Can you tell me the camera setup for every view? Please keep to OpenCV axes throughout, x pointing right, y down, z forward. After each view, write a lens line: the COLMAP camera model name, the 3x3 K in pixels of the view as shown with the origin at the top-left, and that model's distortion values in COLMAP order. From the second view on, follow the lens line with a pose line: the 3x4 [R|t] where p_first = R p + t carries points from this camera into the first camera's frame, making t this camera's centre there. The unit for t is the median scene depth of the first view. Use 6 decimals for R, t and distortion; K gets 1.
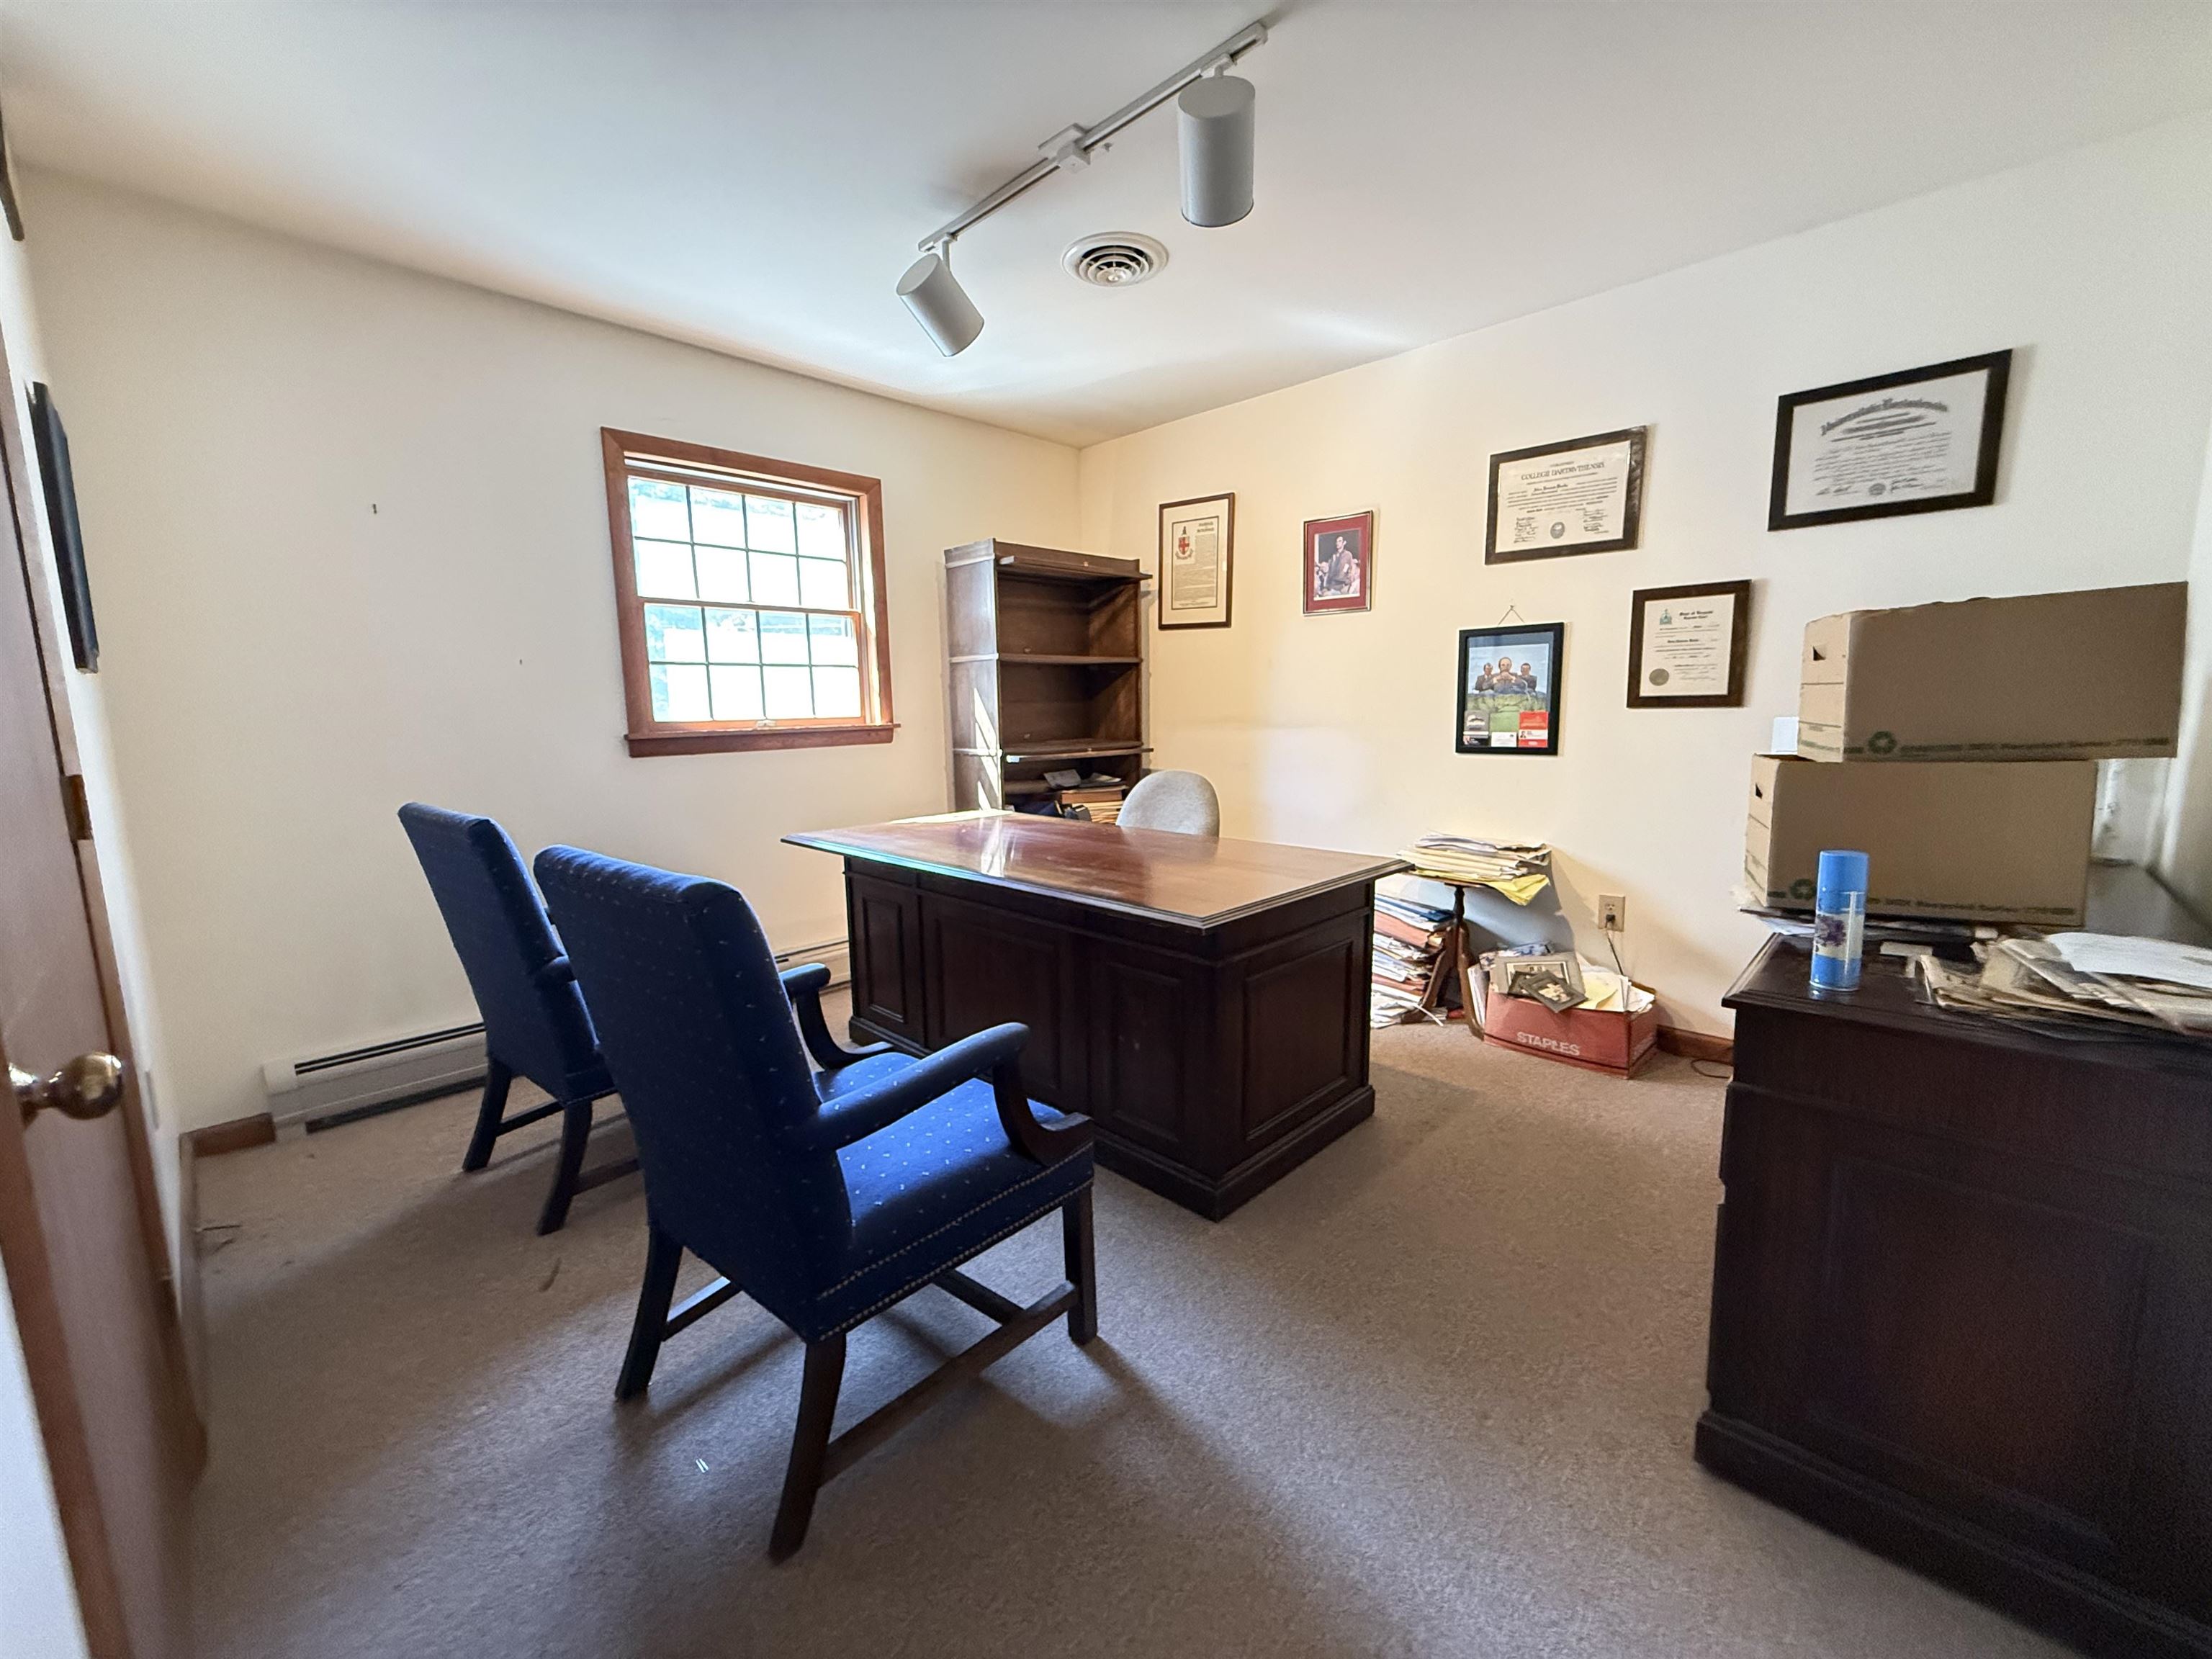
lens RADIAL K [[882.9, 0, 1114.6], [0, 882.9, 831.9], [0, 0, 1]] dist [-0.000634, -0.000304]
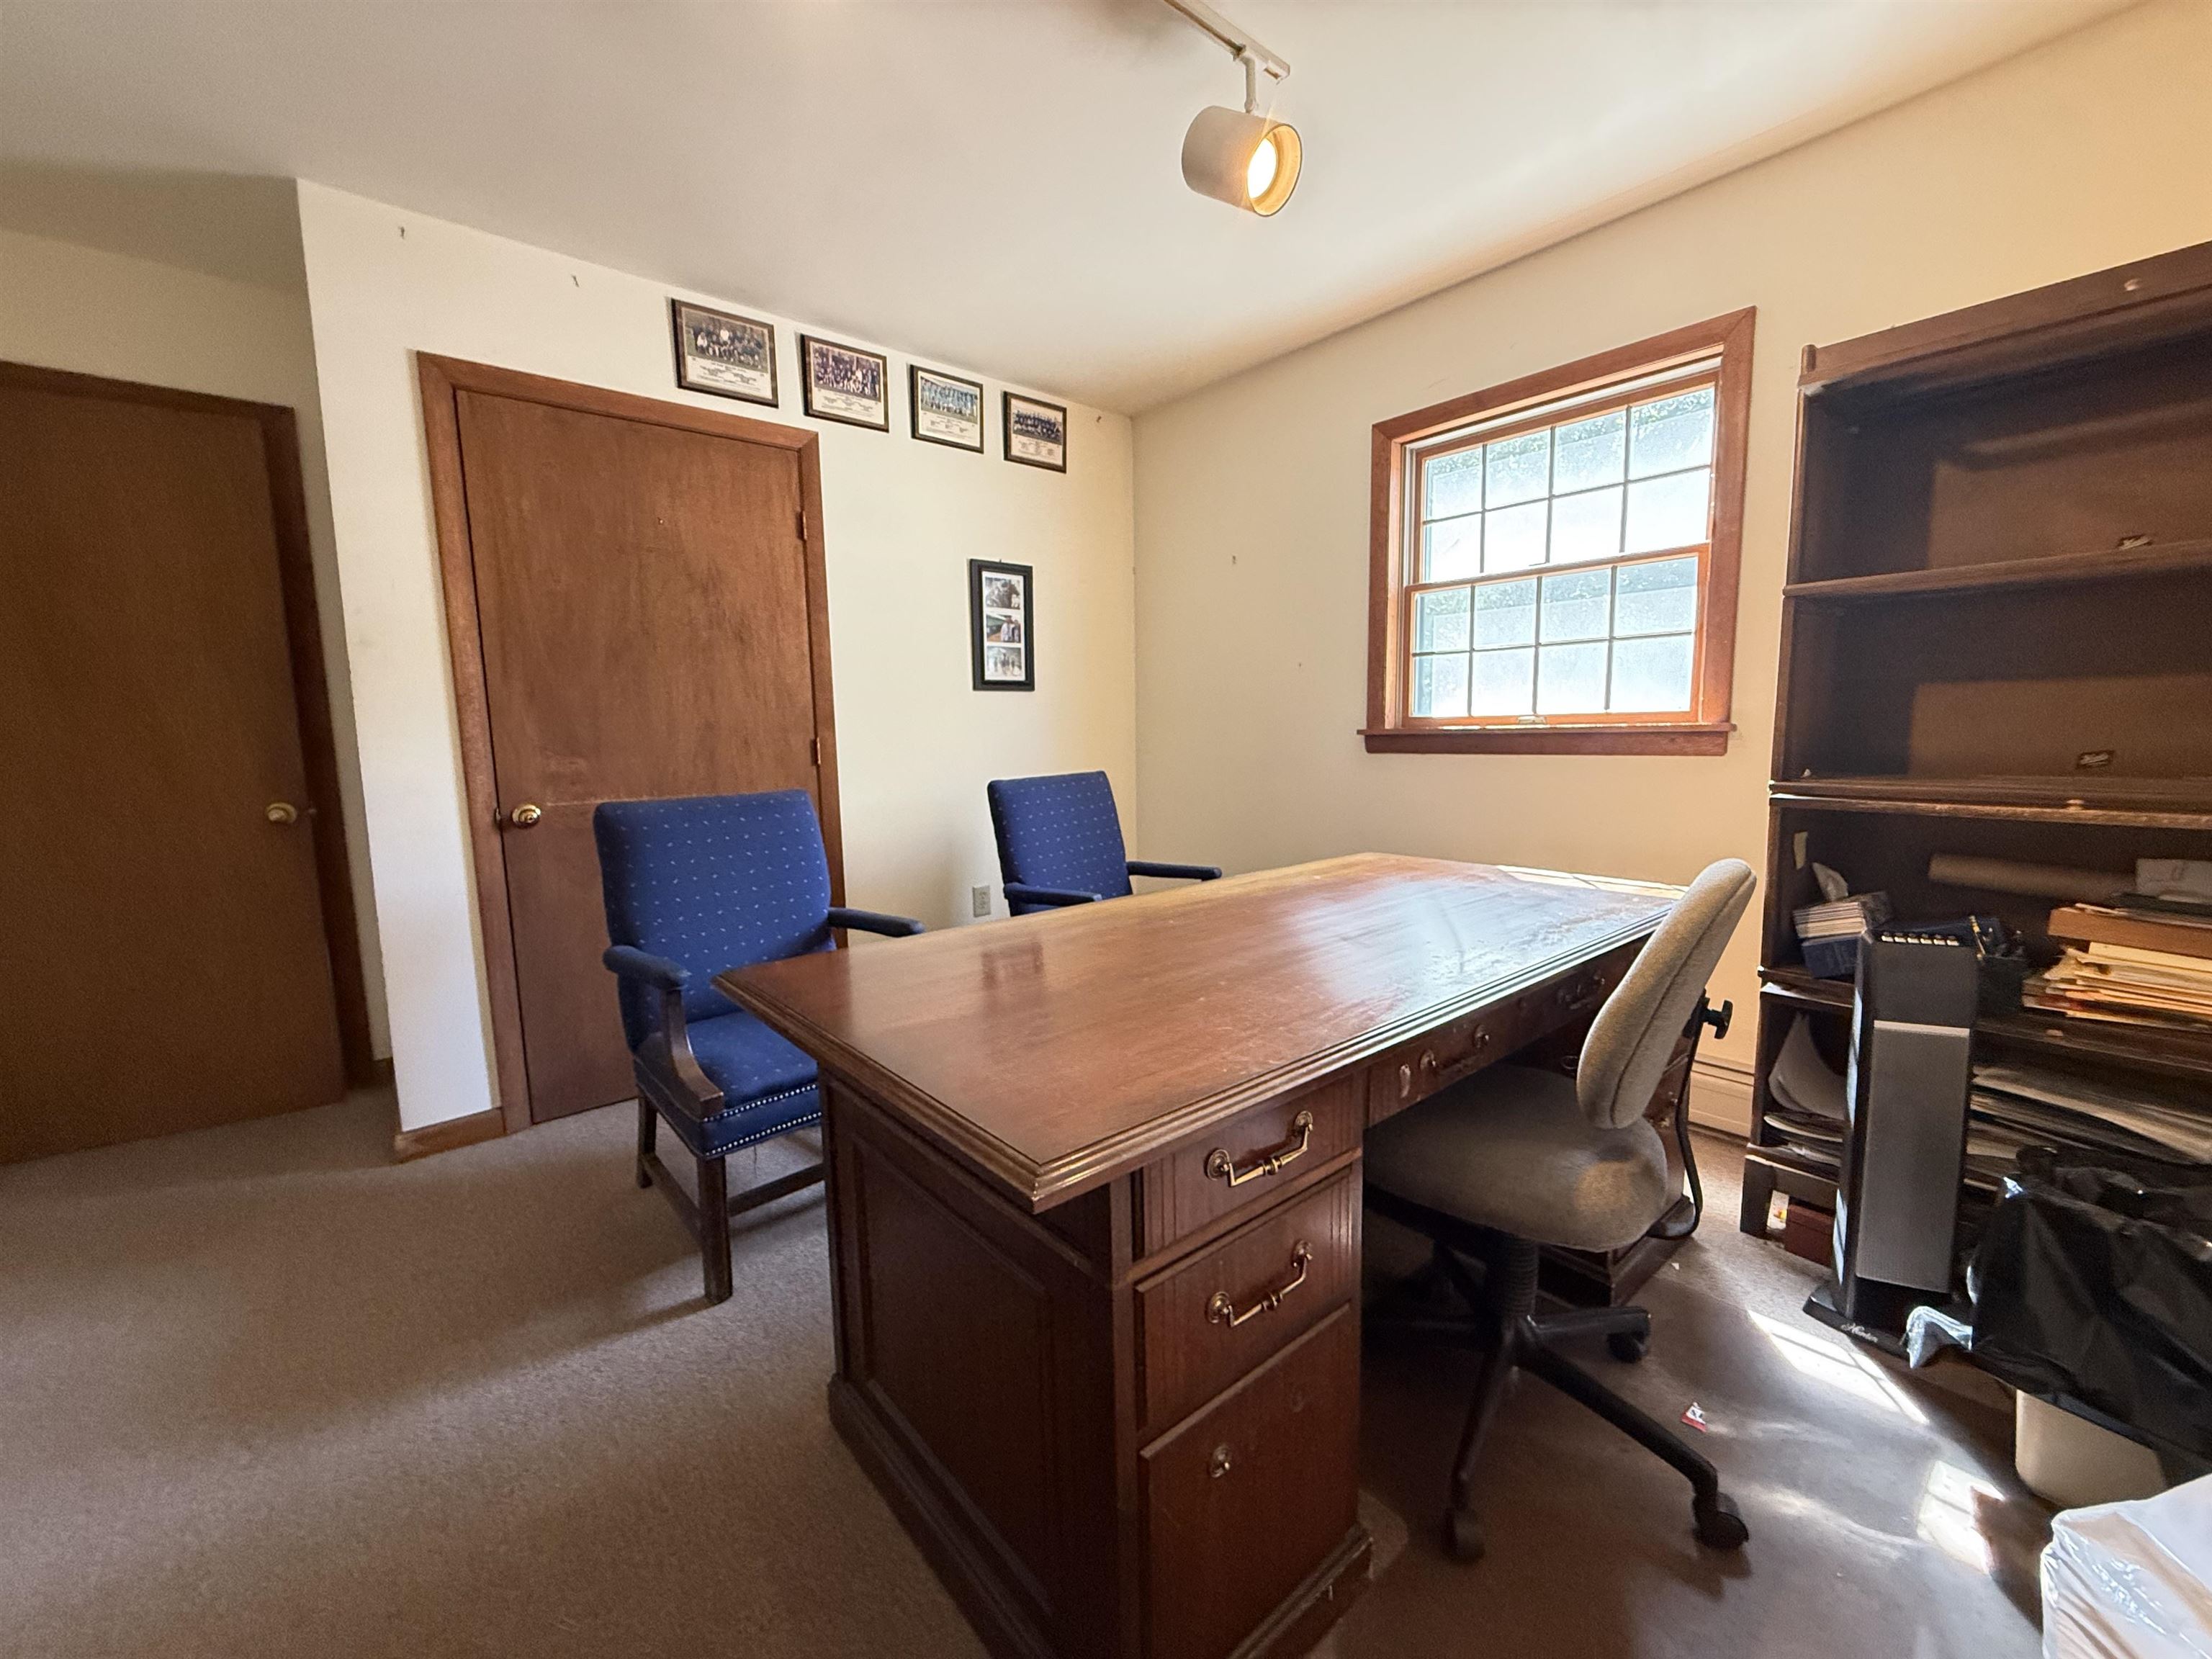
lens RADIAL K [[882.9, 0, 1103.5], [0, 882.9, 826.1], [0, 0, 1]] dist [-0.000634, -0.000304]
pose [[-0.101995, 0.150033, -0.983406, 0.403692], [-0.106277, 0.981260, 0.160729, -0.108996], [0.989092, 0.120907, -0.084139, 0.657786]]
